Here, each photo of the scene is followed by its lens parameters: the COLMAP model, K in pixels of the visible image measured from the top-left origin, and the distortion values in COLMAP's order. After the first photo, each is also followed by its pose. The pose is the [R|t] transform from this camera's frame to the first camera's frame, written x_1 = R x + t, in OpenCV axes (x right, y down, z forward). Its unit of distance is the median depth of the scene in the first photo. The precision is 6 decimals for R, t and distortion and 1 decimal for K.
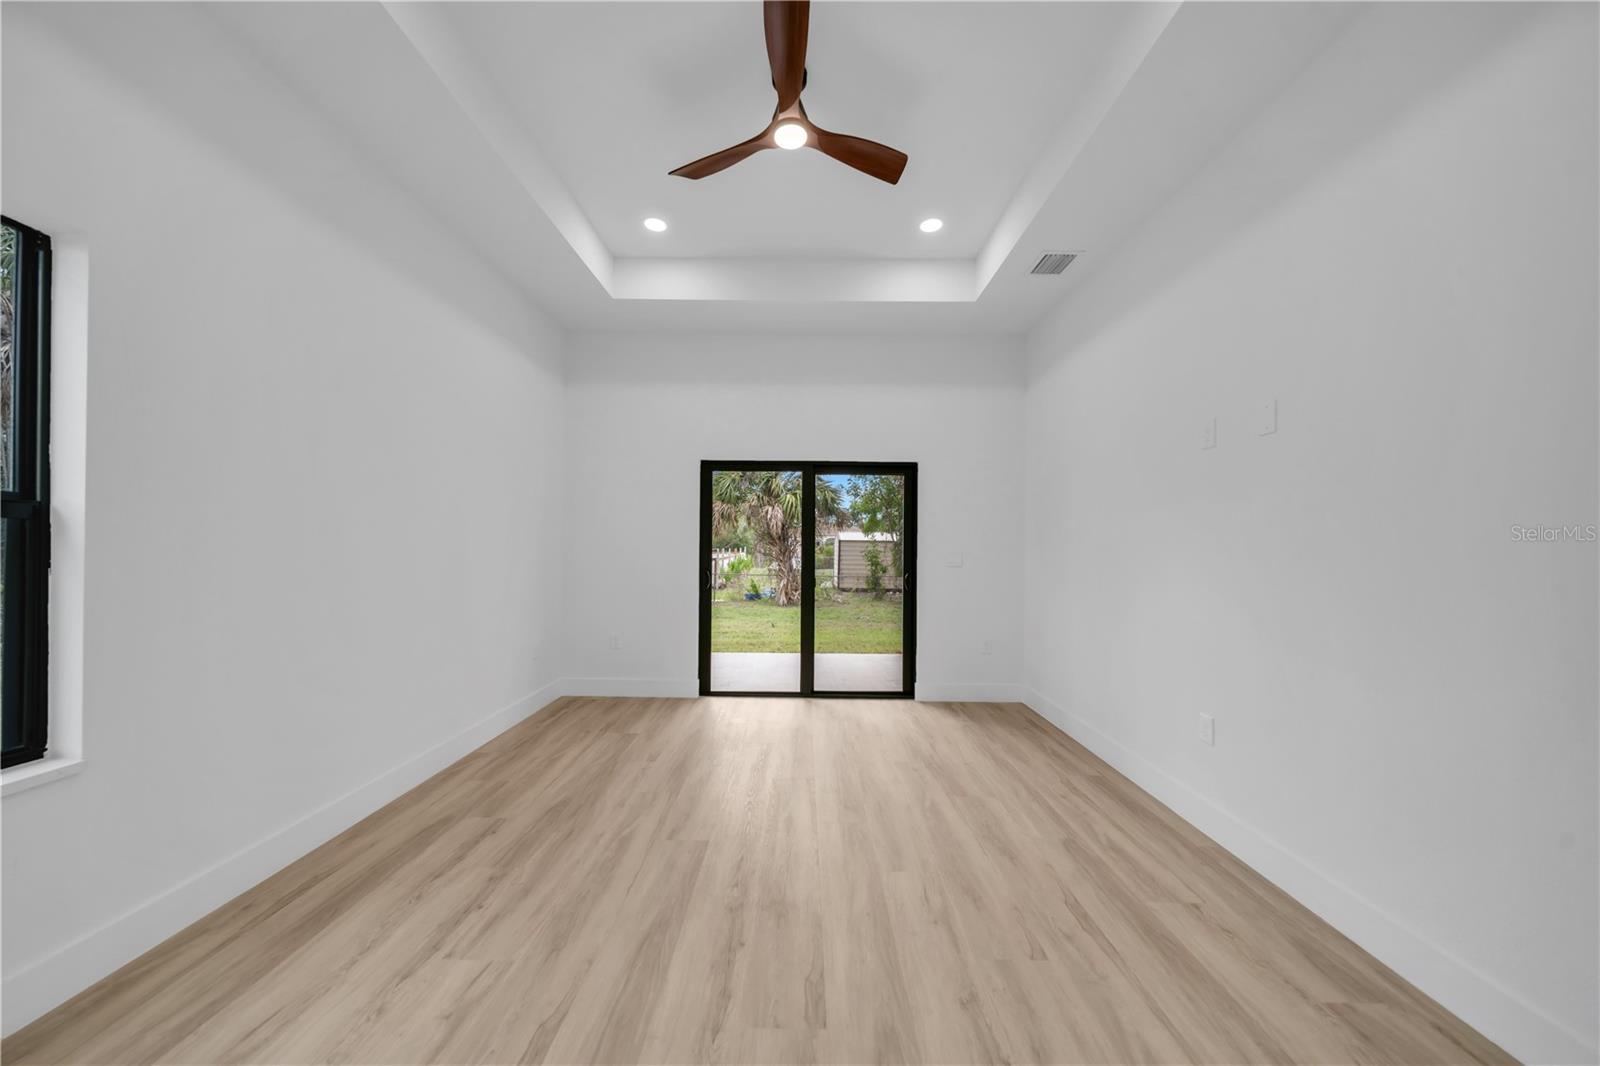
lens RADIAL K [[554.3, 0, 799.9], [0, 554.3, 540.4], [0, 0, 1]] dist [-0.000755, -0.000225]
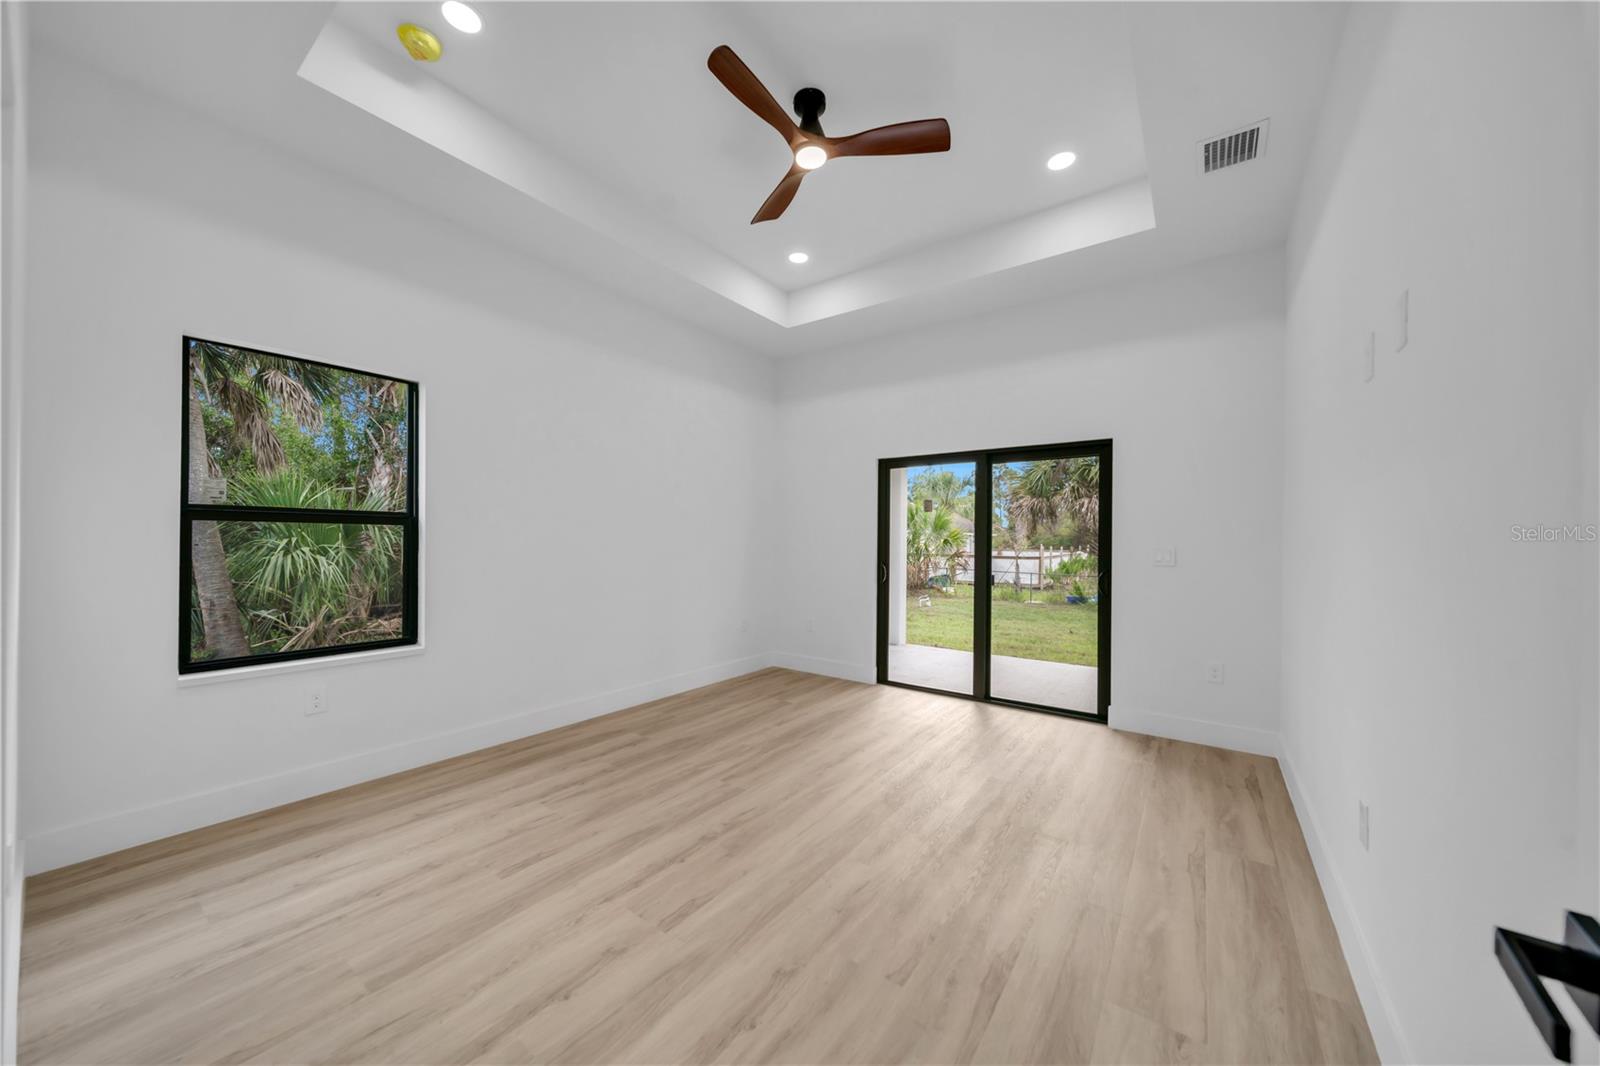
lens RADIAL K [[556.2, 0, 800.0], [0, 556.2, 533.0], [0, 0, 1]] dist [-0.000444, -0.000124]
pose [[0.814065, -0.009534, -0.580696, 0.429193], [0.003521, 0.999928, -0.011480, 0.011133], [0.580763, 0.007301, 0.814040, 0.077019]]
